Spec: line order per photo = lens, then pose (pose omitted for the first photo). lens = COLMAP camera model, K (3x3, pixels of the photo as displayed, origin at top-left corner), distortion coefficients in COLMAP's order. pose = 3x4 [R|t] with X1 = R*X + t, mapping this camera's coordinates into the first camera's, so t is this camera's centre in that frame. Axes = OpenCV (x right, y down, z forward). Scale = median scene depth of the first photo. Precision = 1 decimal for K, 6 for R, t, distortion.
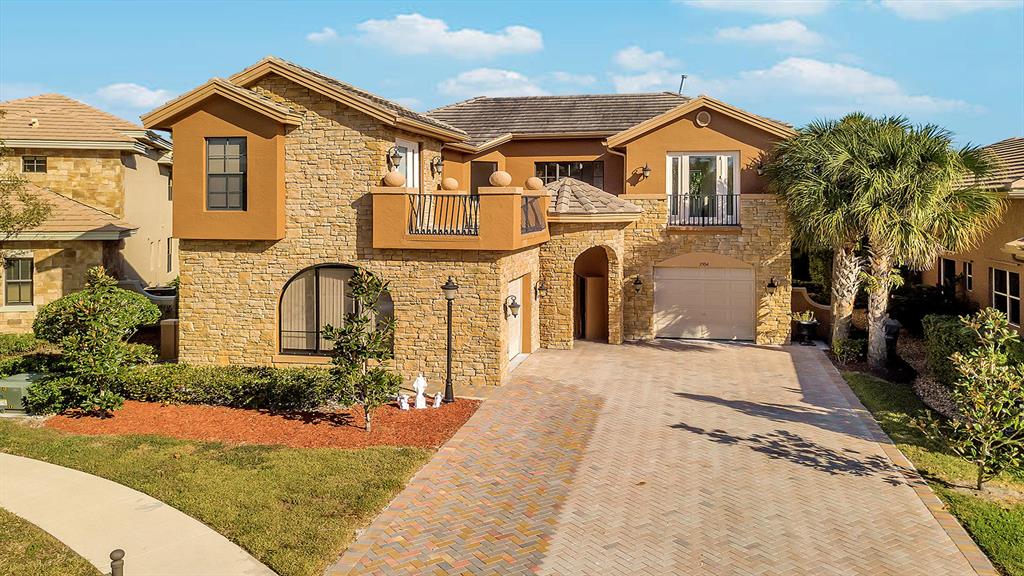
lens RADIAL K [[866.1, 0, 495.5], [0, 866.1, 286.3], [0, 0, 1]] dist [-0.009636, 0.002823]
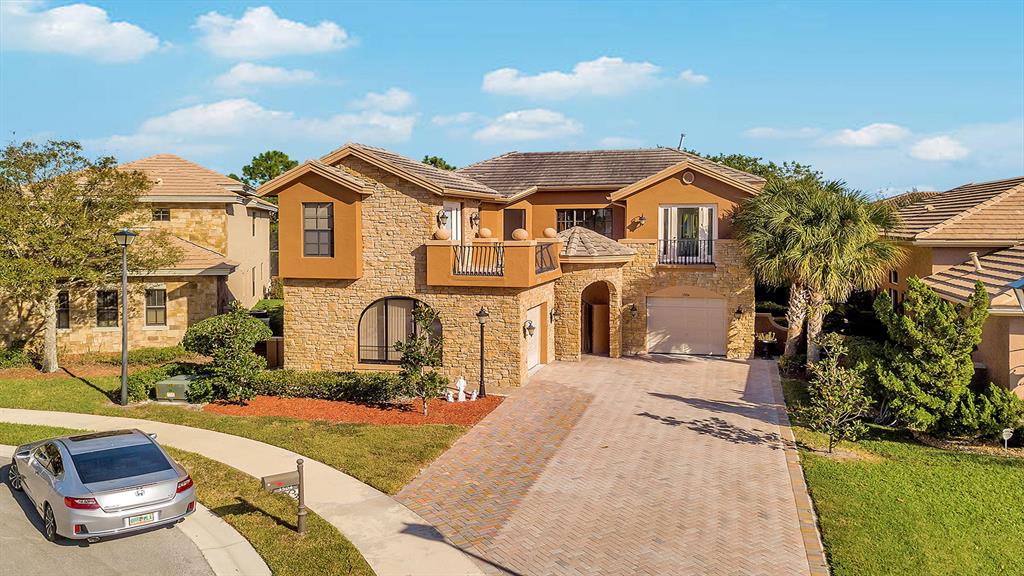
lens RADIAL K [[815.3, 0, 509.1], [0, 815.3, 385.1], [0, 0, 1]] dist [0.000689, 0.001660]
pose [[0.999406, 0.006120, -0.033904, 0.030098], [-0.002794, 0.995254, 0.097272, -0.012238], [0.034338, -0.097120, 0.994680, -0.268192]]
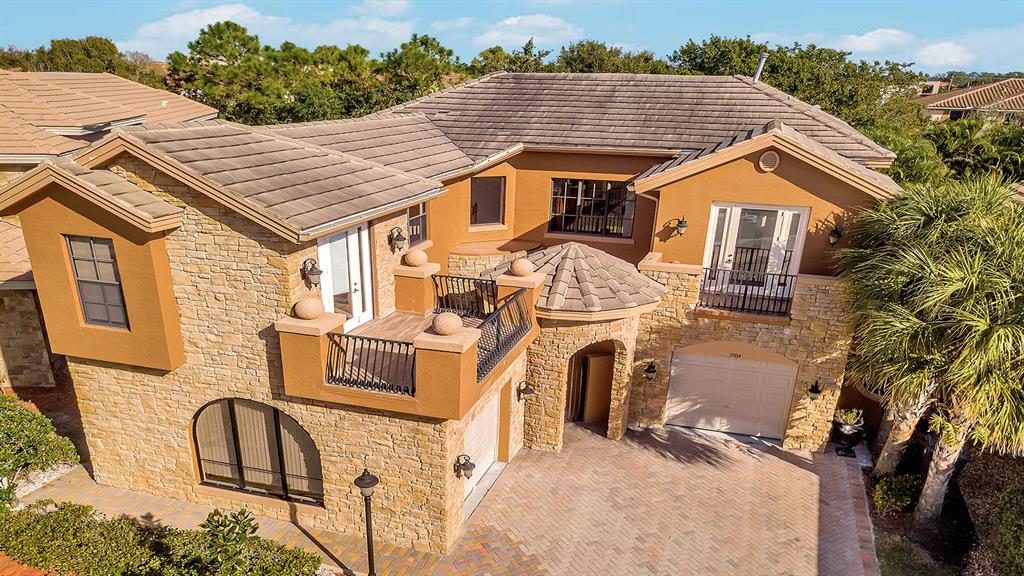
lens RADIAL K [[785.8, 0, 461.1], [0, 785.8, 509.1], [0, 0, 1]] dist [-0.010602, 0.002824]
pose [[0.992346, 0.083955, -0.090557, 0.082133], [-0.042529, 0.920825, 0.387650, -0.215260], [0.115932, -0.380832, 0.917348, 0.306622]]
